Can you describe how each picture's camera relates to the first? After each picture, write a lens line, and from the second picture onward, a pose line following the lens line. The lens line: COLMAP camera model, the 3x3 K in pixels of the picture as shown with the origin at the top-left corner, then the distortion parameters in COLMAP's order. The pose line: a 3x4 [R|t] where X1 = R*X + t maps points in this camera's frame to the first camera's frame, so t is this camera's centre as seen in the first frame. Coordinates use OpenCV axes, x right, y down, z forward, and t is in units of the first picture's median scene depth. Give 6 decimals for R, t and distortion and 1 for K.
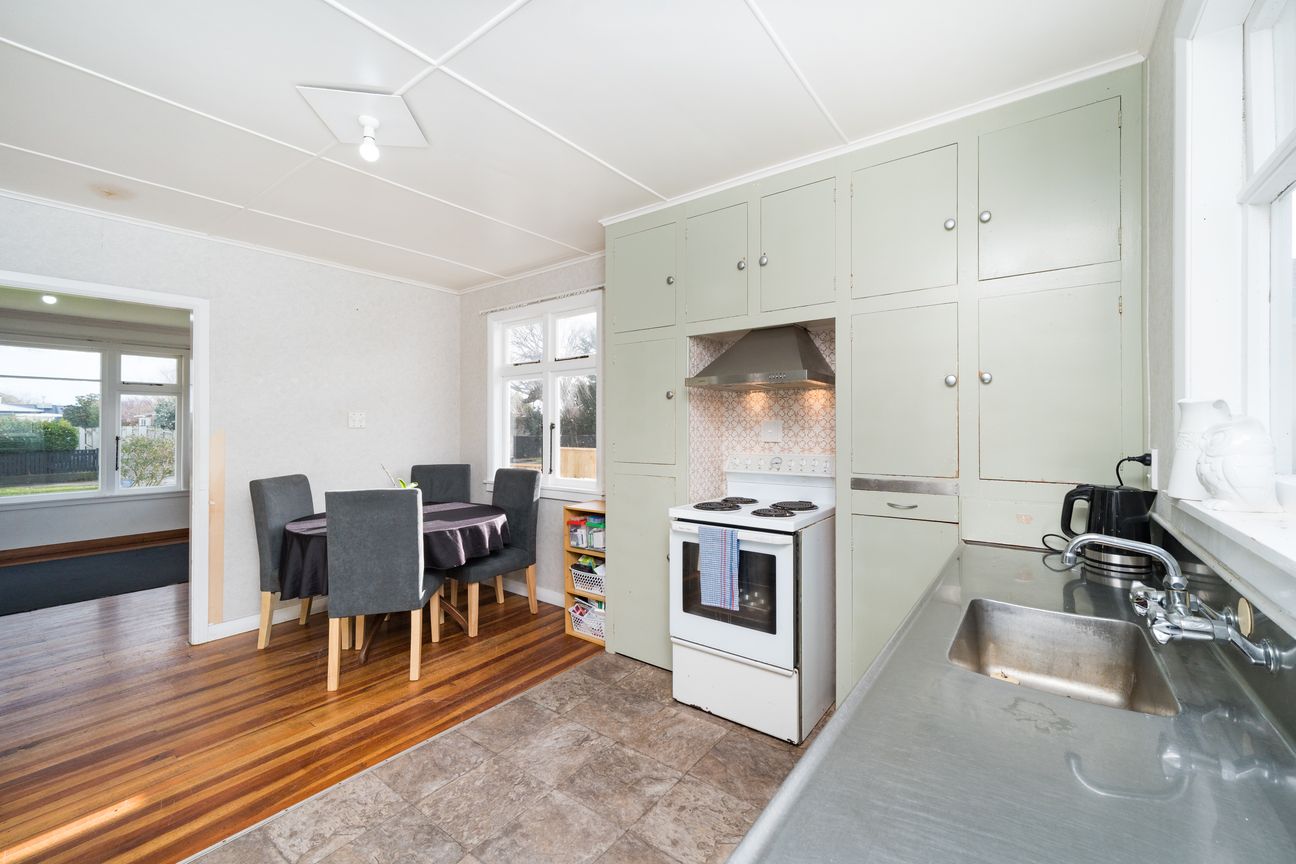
lens RADIAL K [[509.4, 0, 655.8], [0, 509.4, 427.0], [0, 0, 1]] dist [0.001278, 0.000016]
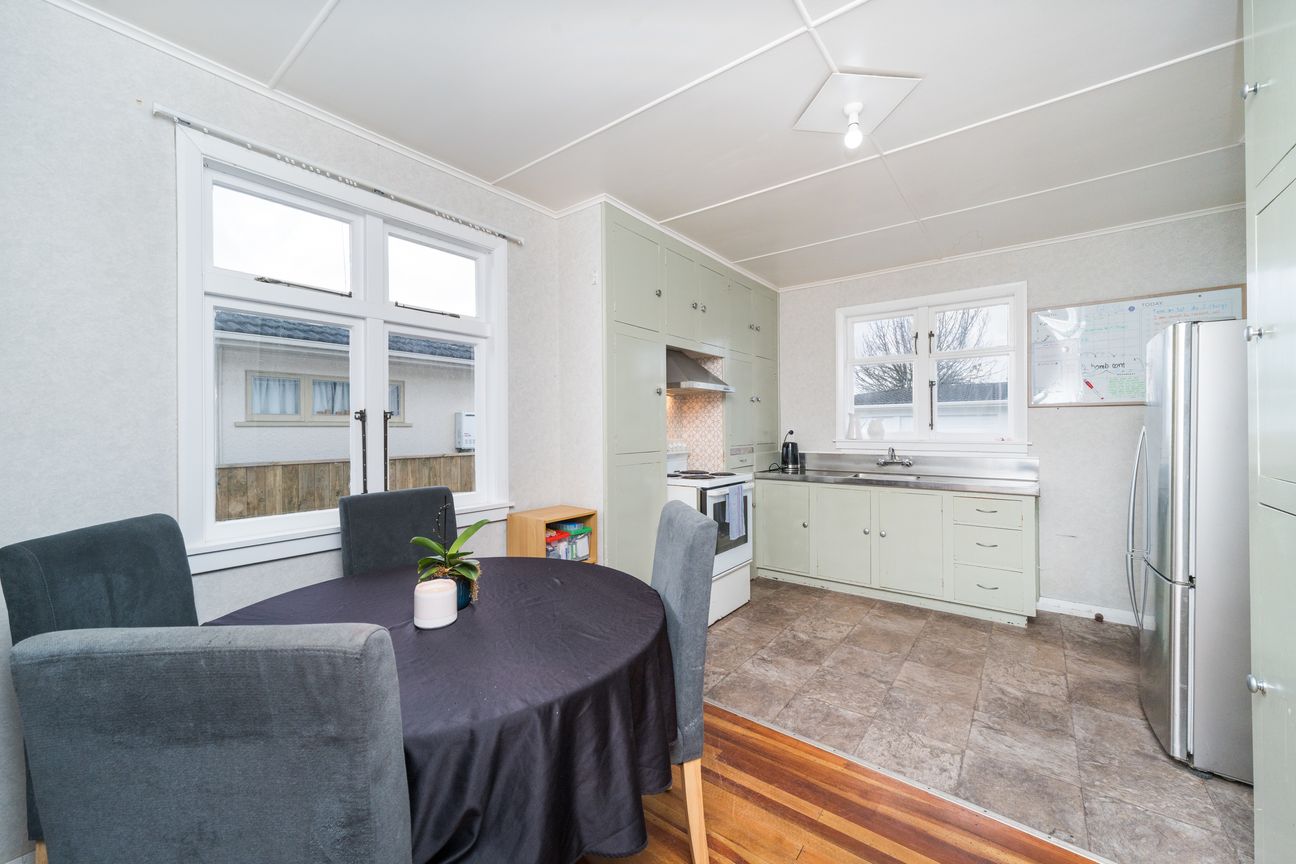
lens RADIAL K [[509.4, 0, 652.6], [0, 509.4, 432.2], [0, 0, 1]] dist [0.001278, 0.000016]
pose [[0.011630, -0.007717, 0.999903, -1.646921], [-0.000864, 0.999970, 0.007727, 0.028171], [-0.999932, -0.000954, 0.011623, 1.454021]]
